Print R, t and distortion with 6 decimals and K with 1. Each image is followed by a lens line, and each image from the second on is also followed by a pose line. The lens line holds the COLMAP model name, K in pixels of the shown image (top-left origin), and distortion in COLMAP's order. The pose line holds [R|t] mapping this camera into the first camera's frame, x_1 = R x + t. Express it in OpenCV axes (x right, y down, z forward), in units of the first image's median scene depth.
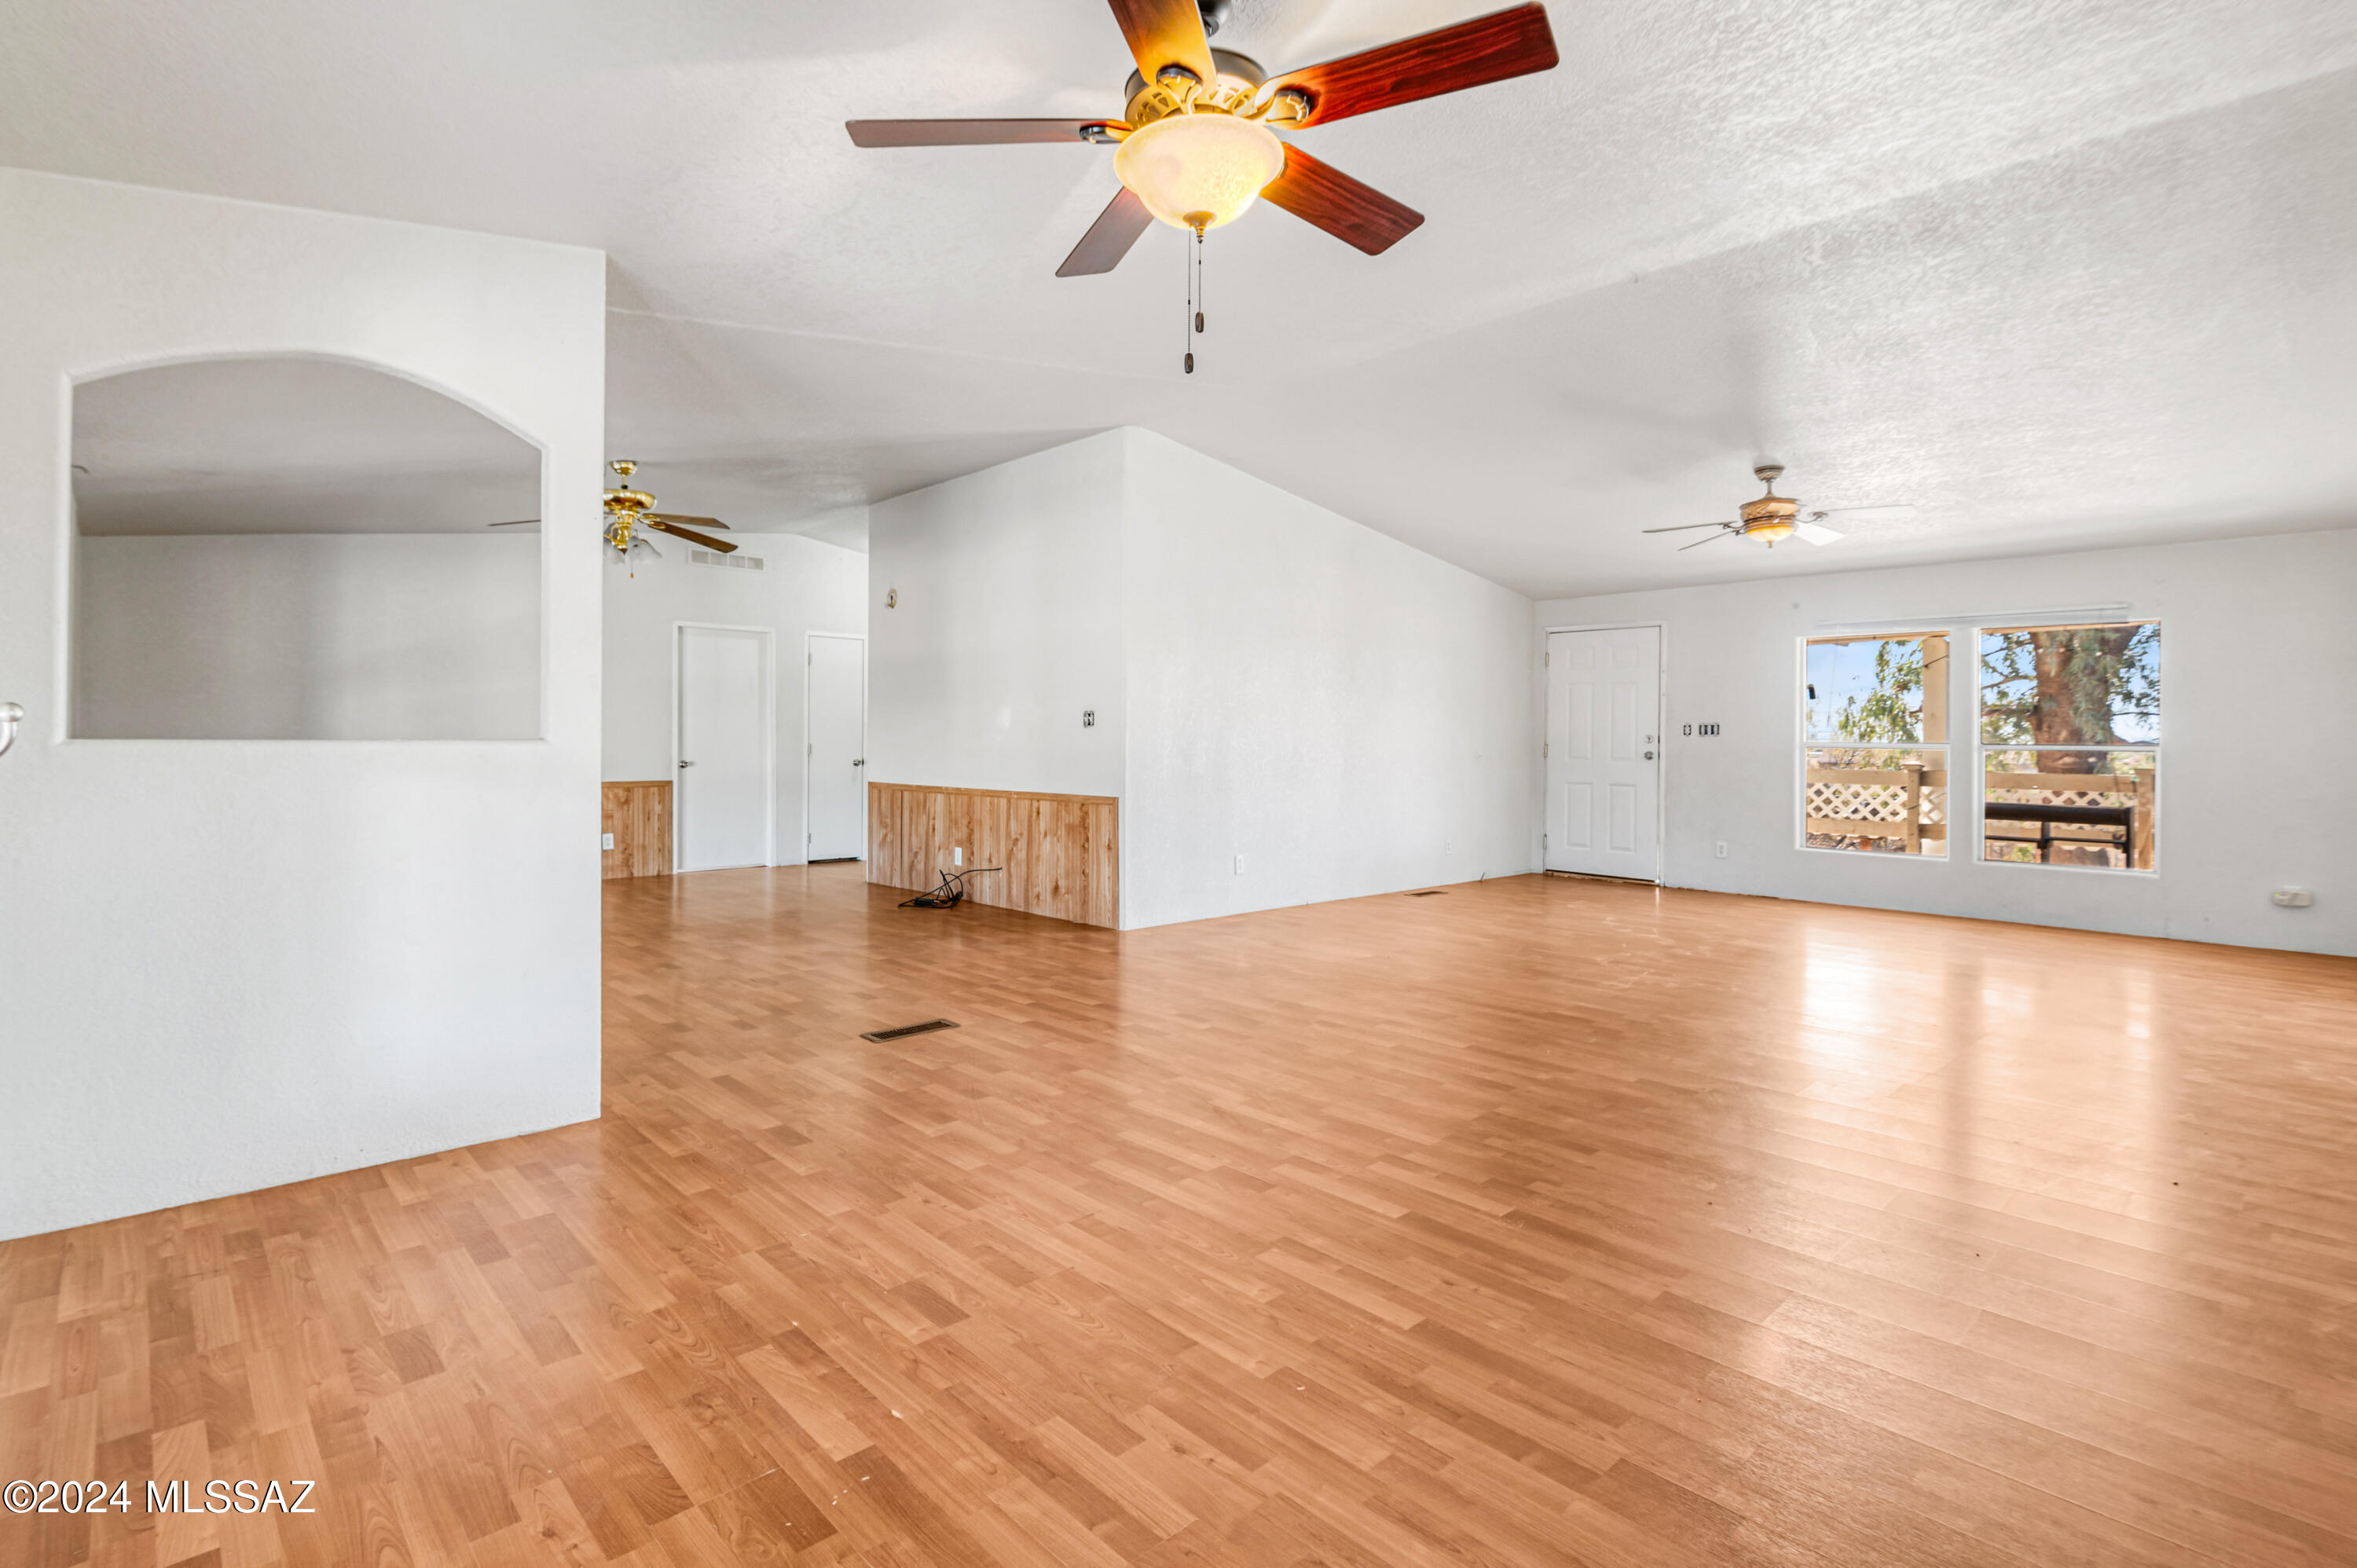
lens RADIAL K [[1135.6, 0, 1178.8], [0, 1135.6, 766.4], [0, 0, 1]] dist [-0.000744, 0.000053]
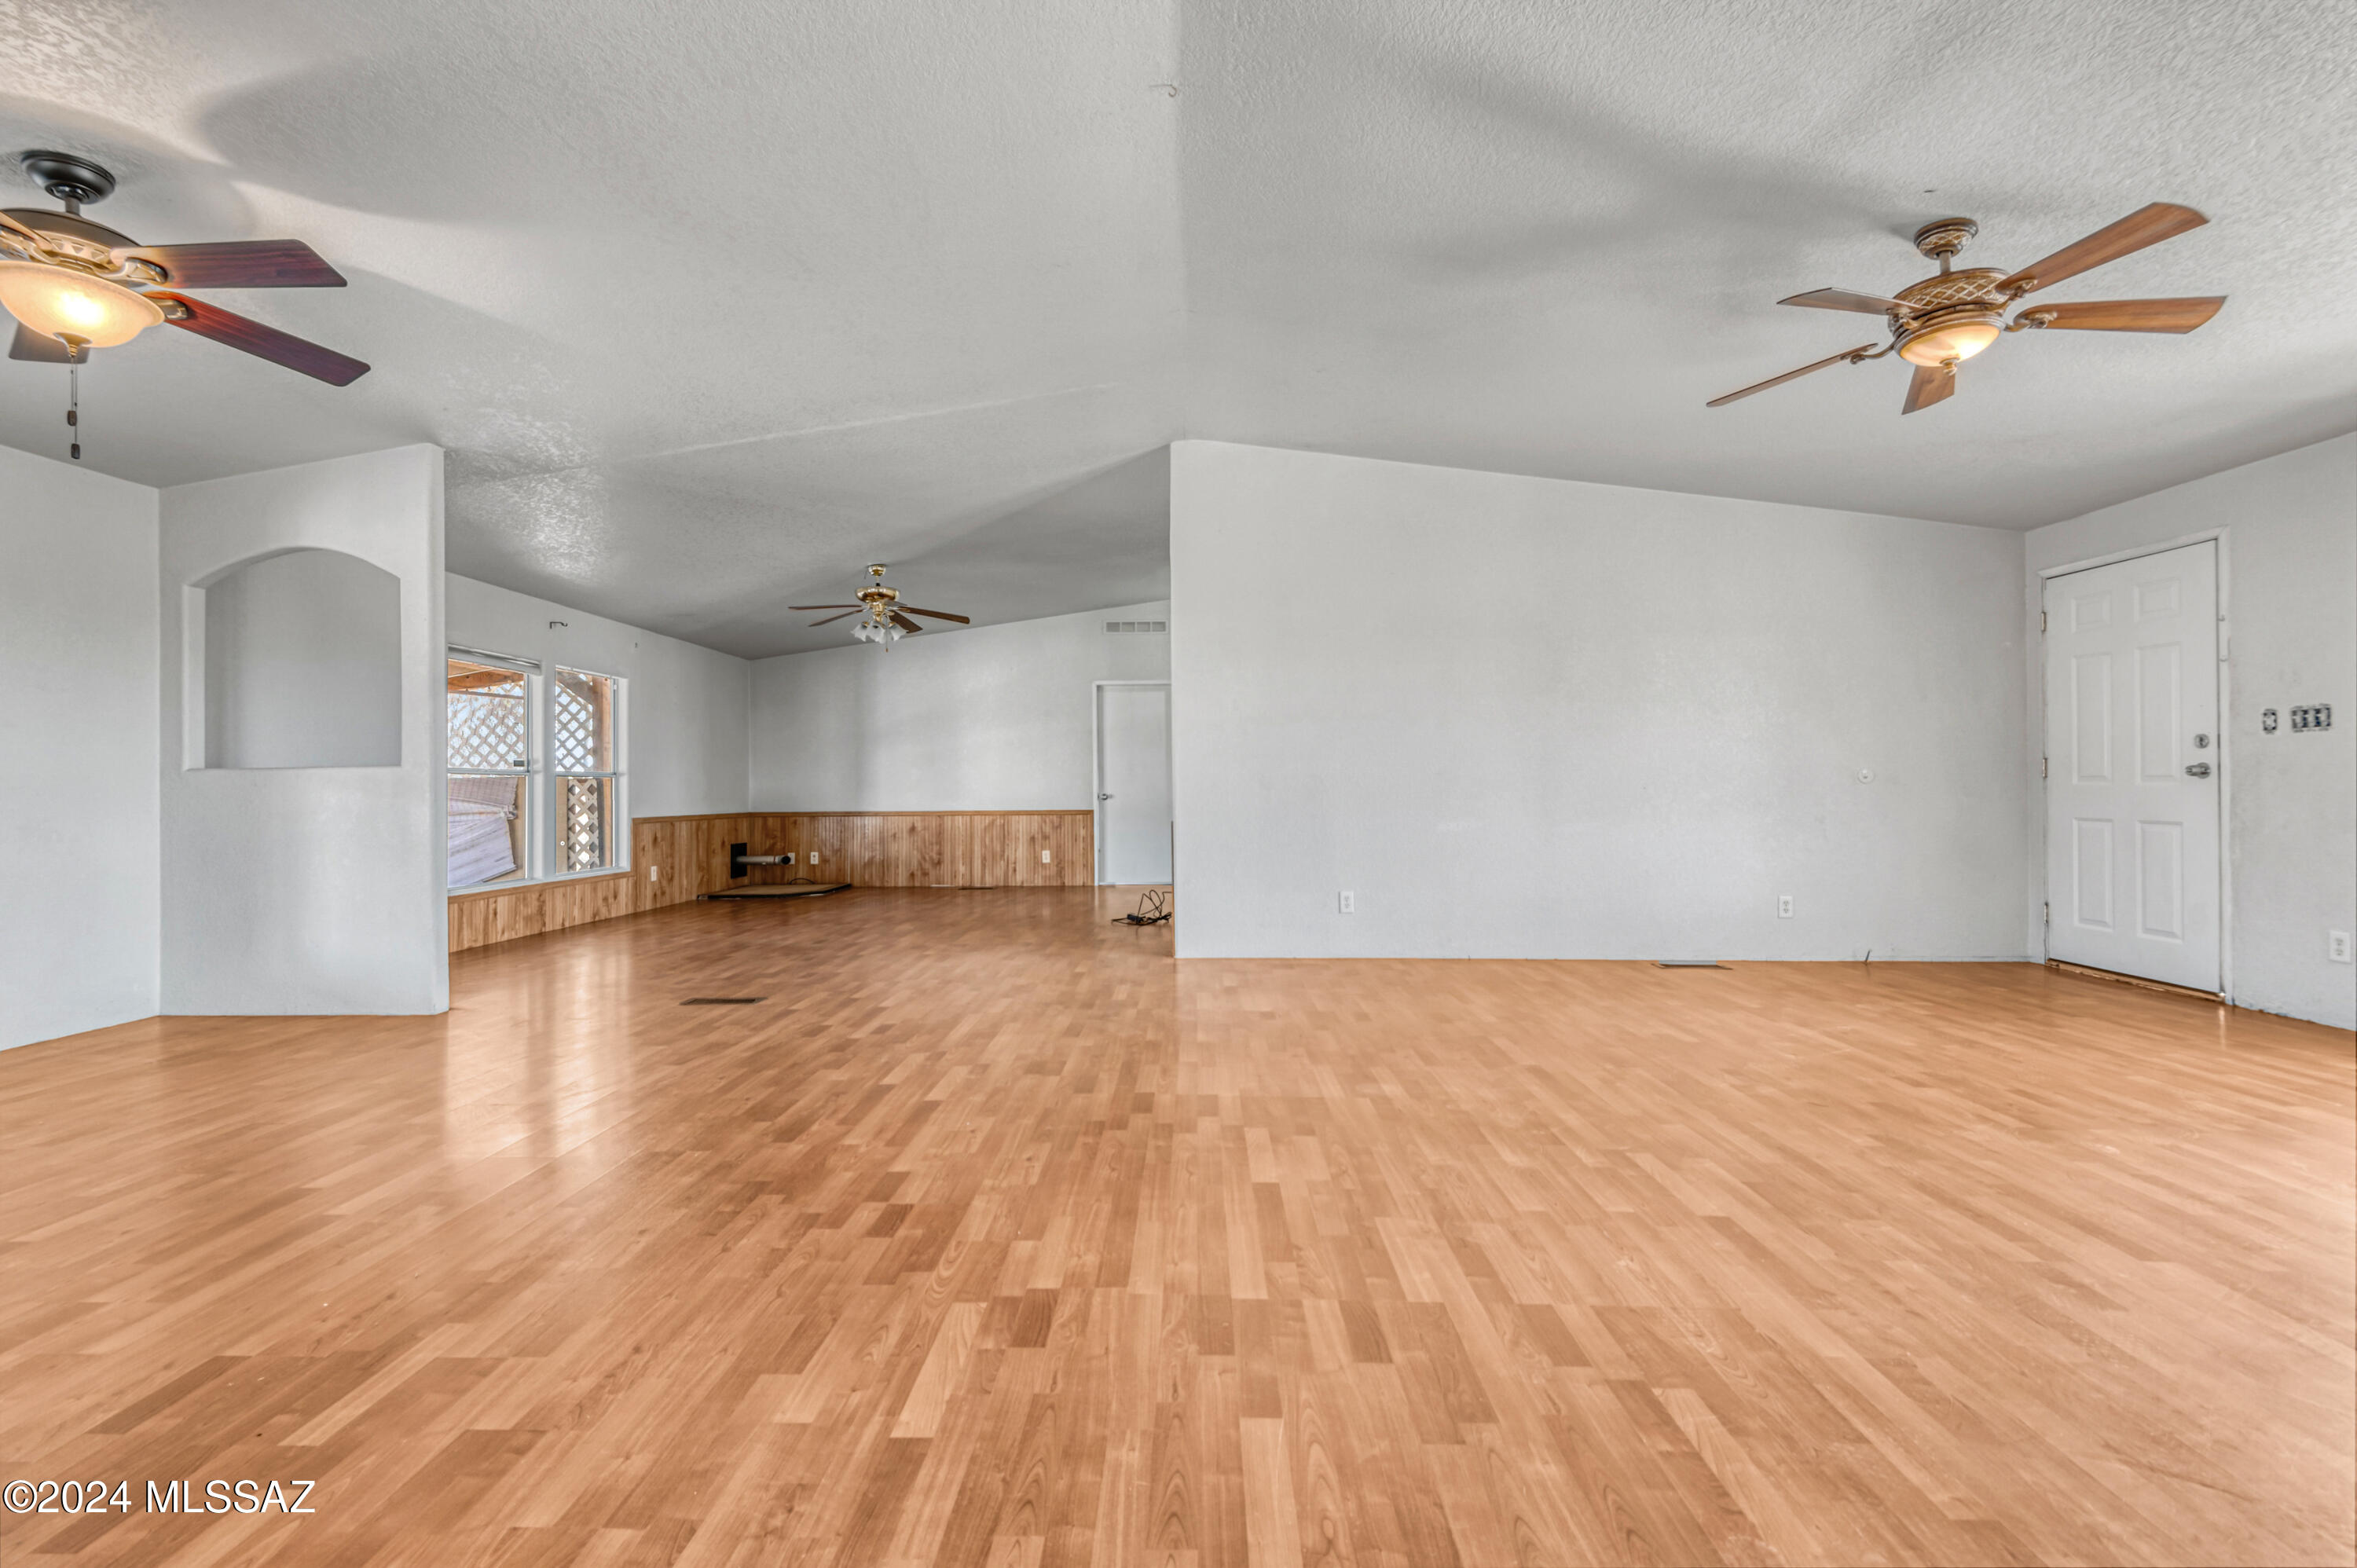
lens RADIAL K [[1035.5, 0, 1159.5], [0, 1035.5, 785.9], [0, 0, 1]] dist [0.004032, -0.000328]
pose [[0.696424, -0.013514, -0.717504, 0.635554], [-0.004632, 0.999717, -0.023326, 0.018917], [0.717616, 0.019568, 0.696164, 0.405255]]
